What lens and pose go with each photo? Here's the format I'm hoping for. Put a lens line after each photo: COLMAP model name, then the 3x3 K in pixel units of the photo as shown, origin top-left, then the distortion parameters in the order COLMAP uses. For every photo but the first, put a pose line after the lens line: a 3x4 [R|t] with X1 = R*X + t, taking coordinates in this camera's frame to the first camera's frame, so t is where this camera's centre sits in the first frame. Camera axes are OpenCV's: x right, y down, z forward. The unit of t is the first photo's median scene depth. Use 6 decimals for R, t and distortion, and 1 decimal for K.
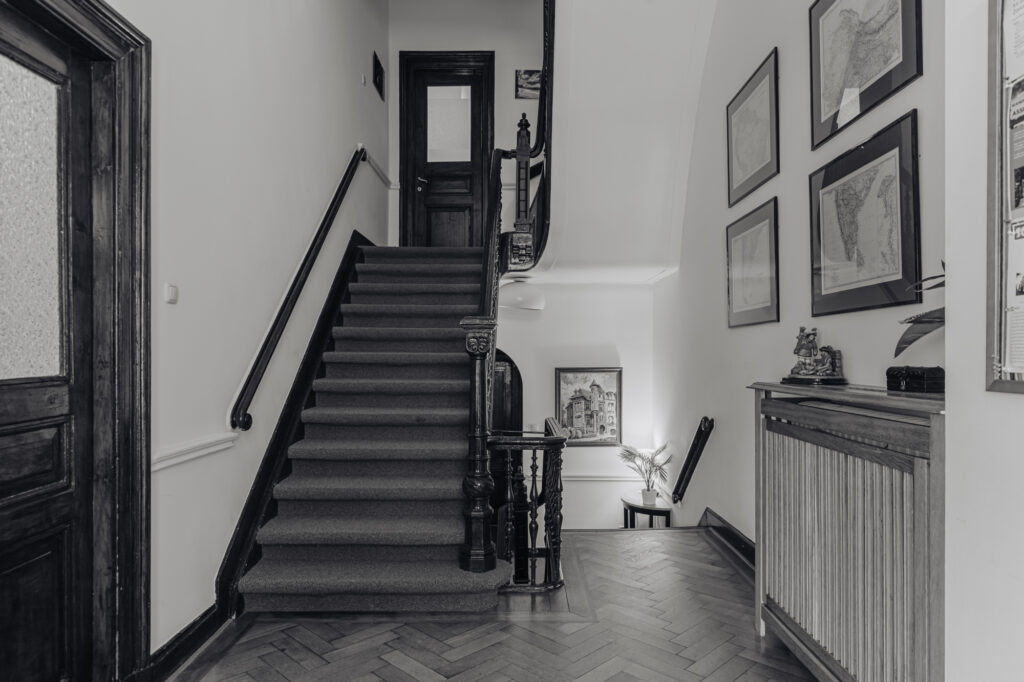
lens RADIAL K [[637.1, 0, 509.4], [0, 637.1, 346.2], [0, 0, 1]] dist [0.003990, 0.001224]
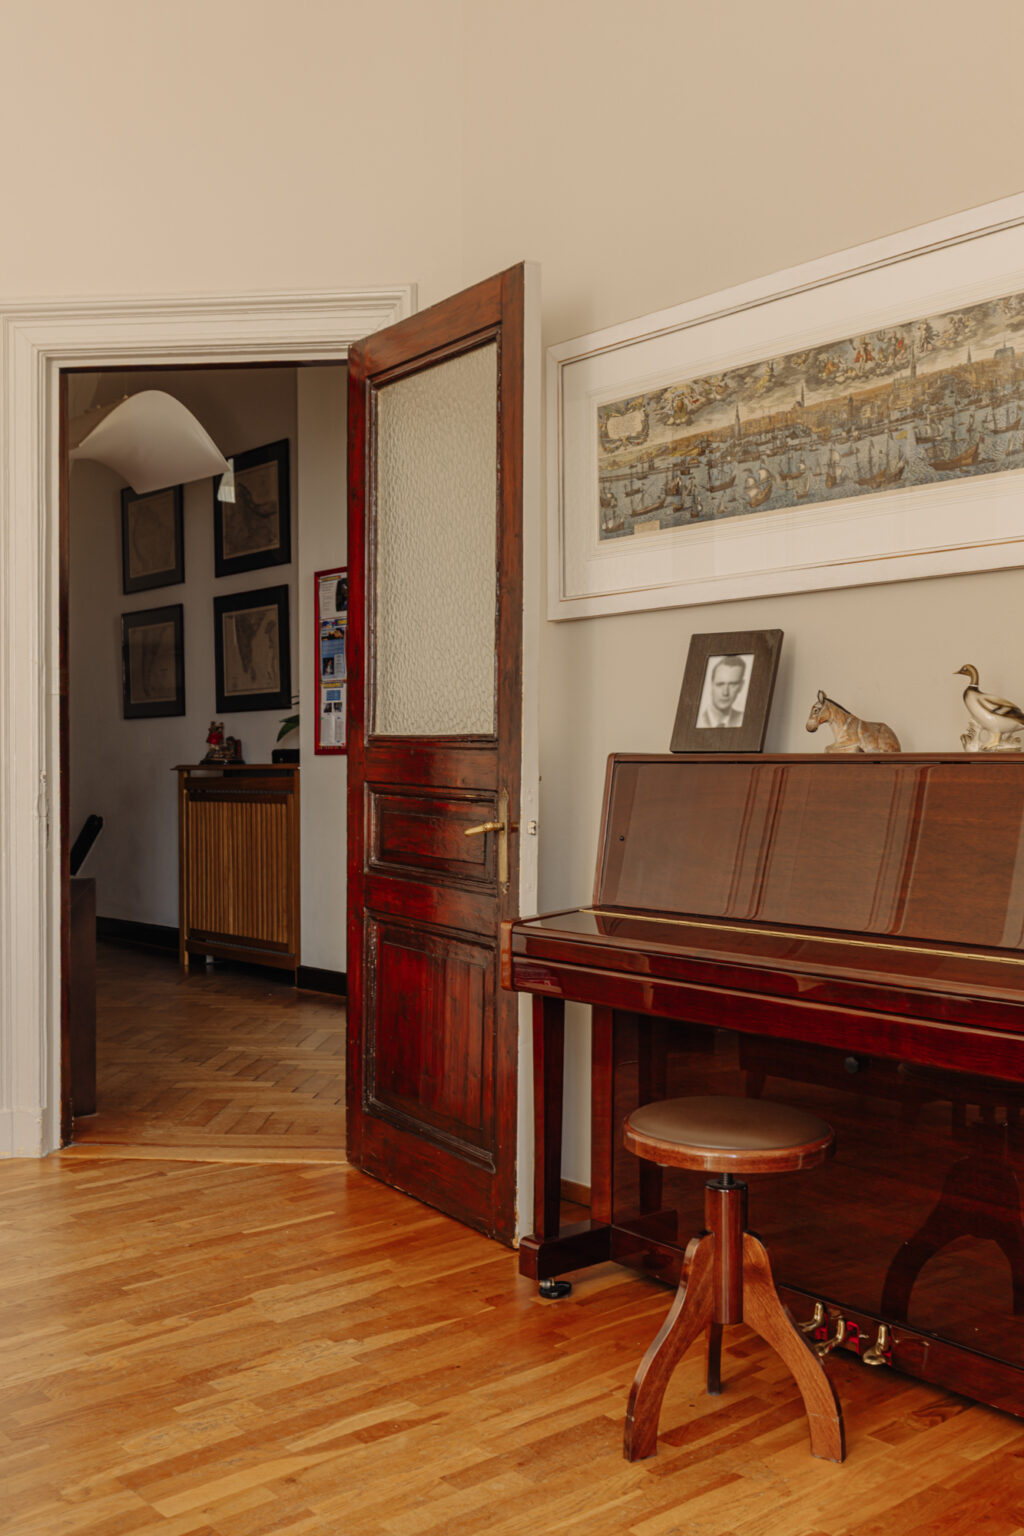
lens RADIAL K [[1491.5, 0, 510.6], [0, 1491.5, 768.1], [0, 0, 1]] dist [-0.003780, 0.000000]
pose [[0.754780, -0.007105, 0.655939, -1.126943], [-0.001339, 0.999923, 0.012372, 0.027367], [-0.655976, -0.010216, 0.754712, -1.768694]]
